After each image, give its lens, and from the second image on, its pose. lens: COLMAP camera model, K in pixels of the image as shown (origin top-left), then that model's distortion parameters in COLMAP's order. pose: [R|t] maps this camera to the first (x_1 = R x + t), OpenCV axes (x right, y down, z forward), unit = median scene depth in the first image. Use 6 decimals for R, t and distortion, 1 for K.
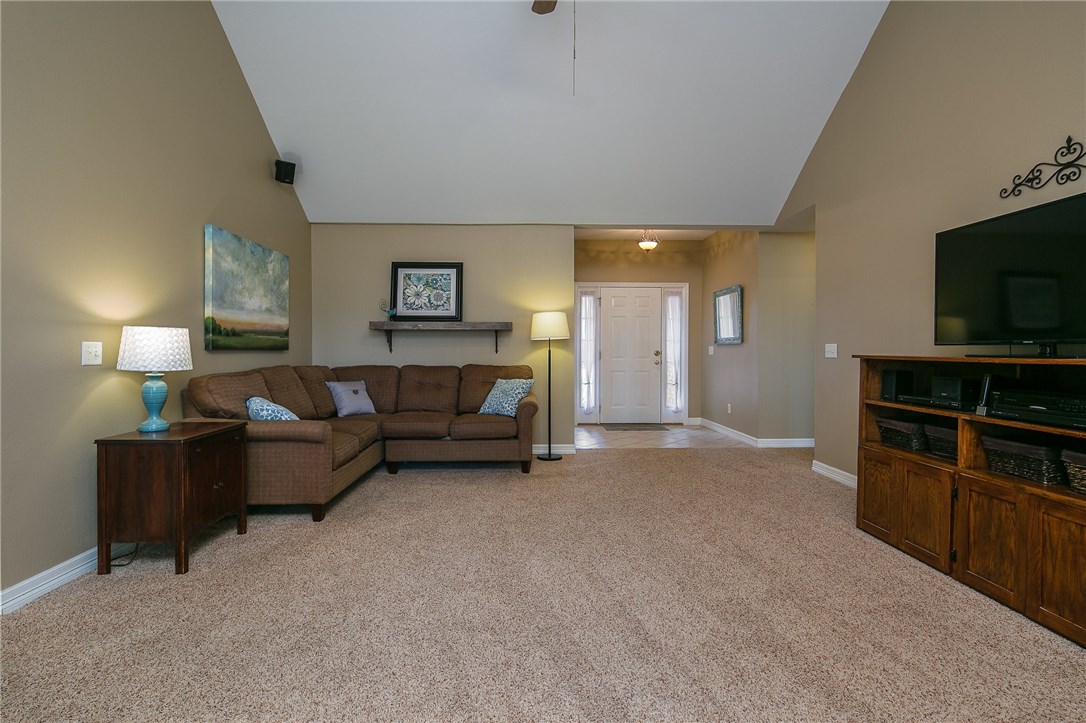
lens RADIAL K [[531.7, 0, 543.6], [0, 531.7, 356.9], [0, 0, 1]] dist [0.014511, -0.001084]
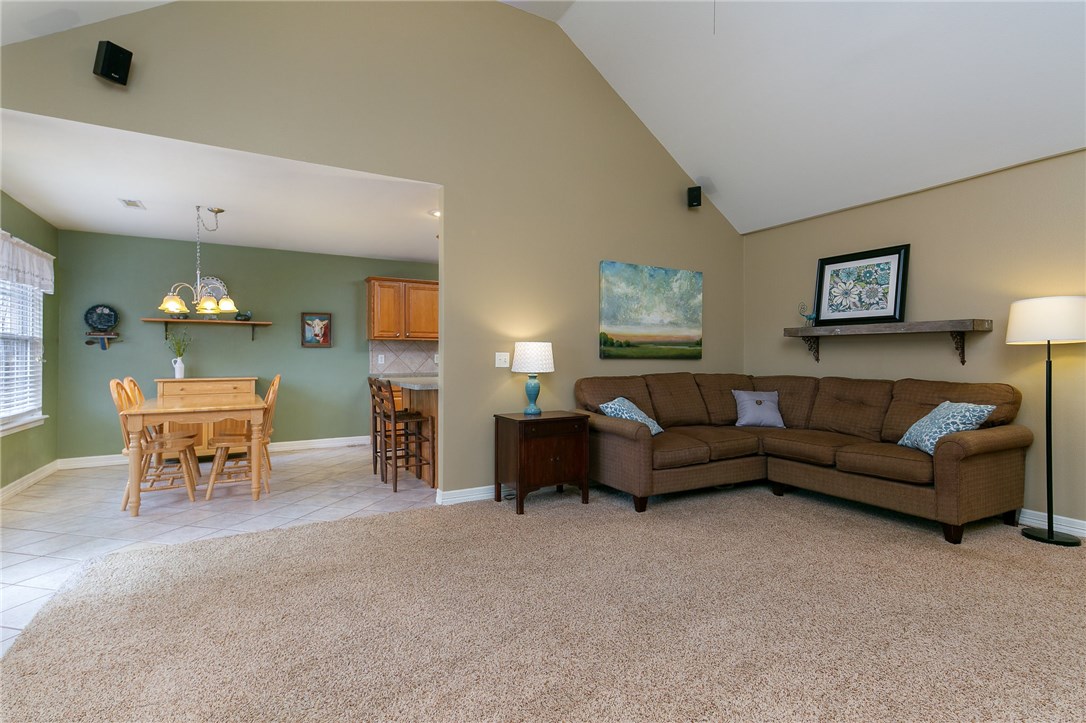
lens RADIAL K [[531.7, 0, 544.7], [0, 531.7, 358.5], [0, 0, 1]] dist [0.014511, -0.001084]
pose [[0.450130, 0.003282, -0.892957, 0.348029], [-0.016177, 0.999859, -0.004480, -0.003276], [0.892817, 0.016462, 0.450120, 0.231215]]
